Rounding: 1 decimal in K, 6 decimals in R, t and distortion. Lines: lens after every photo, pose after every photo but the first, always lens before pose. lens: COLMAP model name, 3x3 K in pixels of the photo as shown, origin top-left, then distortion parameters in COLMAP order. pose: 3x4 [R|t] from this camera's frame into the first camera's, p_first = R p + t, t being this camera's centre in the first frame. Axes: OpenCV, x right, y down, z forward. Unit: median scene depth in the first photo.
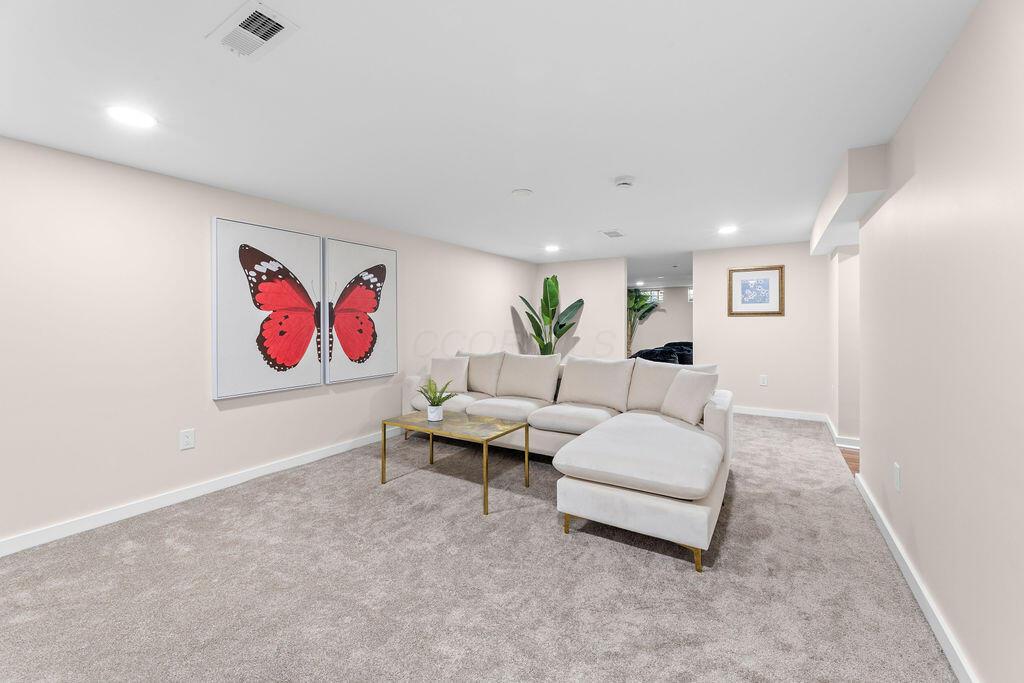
lens RADIAL K [[418.5, 0, 507.9], [0, 418.5, 321.2], [0, 0, 1]] dist [-0.003693, 0.001245]
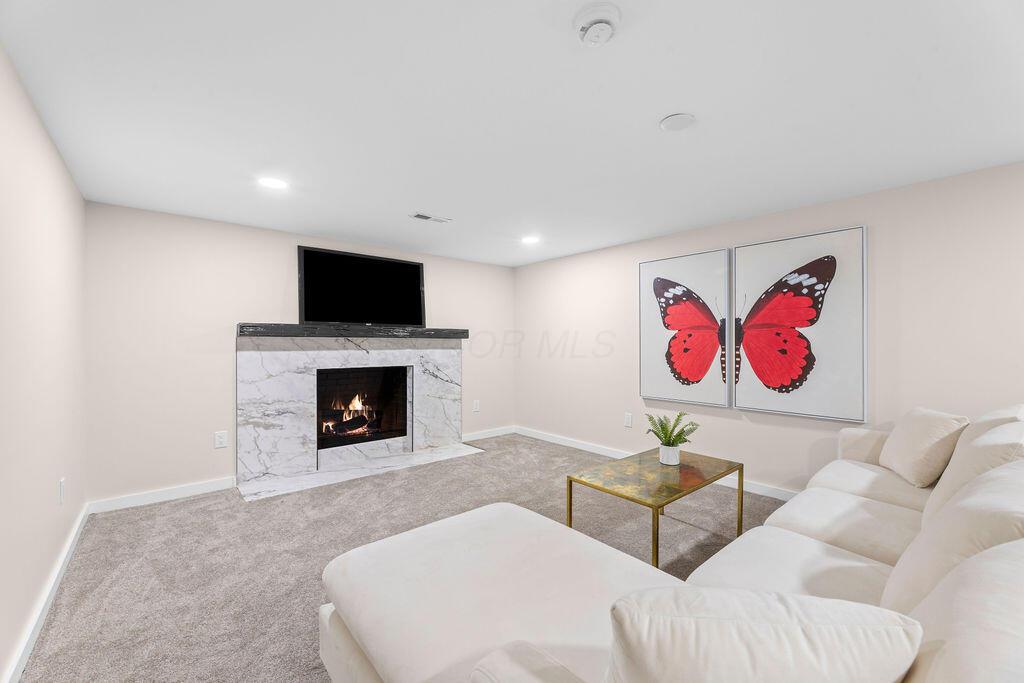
lens RADIAL K [[418.5, 0, 509.5], [0, 418.5, 345.3], [0, 0, 1]] dist [-0.003693, 0.001245]
pose [[-0.303256, 0.007152, -0.952882, 0.587758], [-0.001995, 0.999965, 0.008141, 0.007085], [0.952907, 0.004369, -0.303231, 0.815795]]
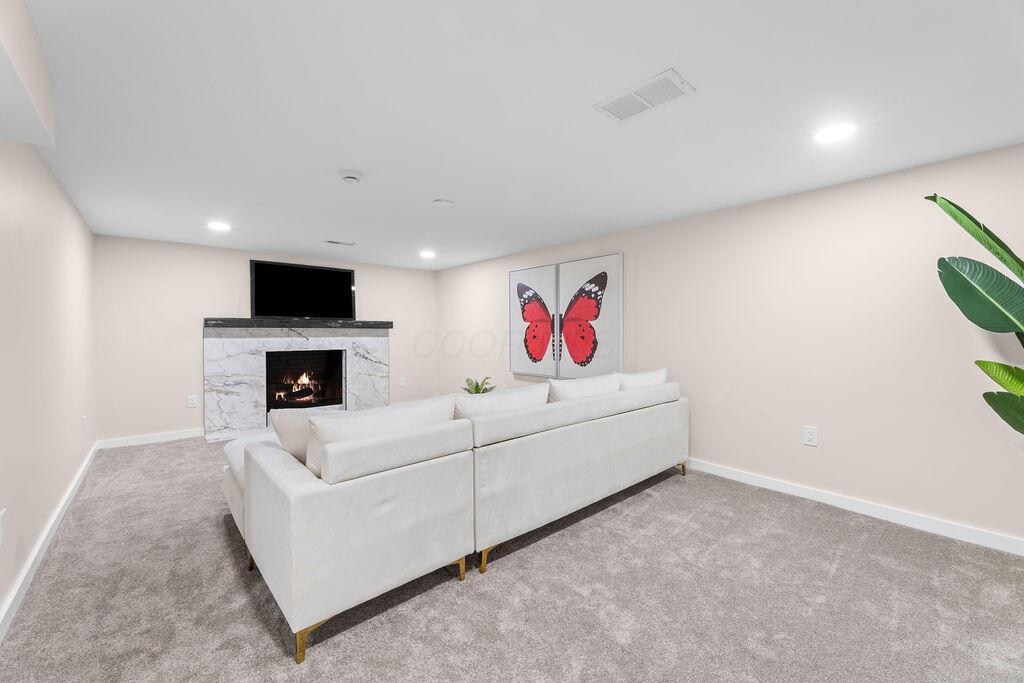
lens RADIAL K [[418.5, 0, 511.5], [0, 418.5, 339.9], [0, 0, 1]] dist [-0.003693, 0.001245]
pose [[-0.297568, 0.018914, -0.954513, 0.834612], [-0.001079, 0.999796, 0.020147, 0.008219], [0.954700, 0.007025, -0.297487, 1.249982]]
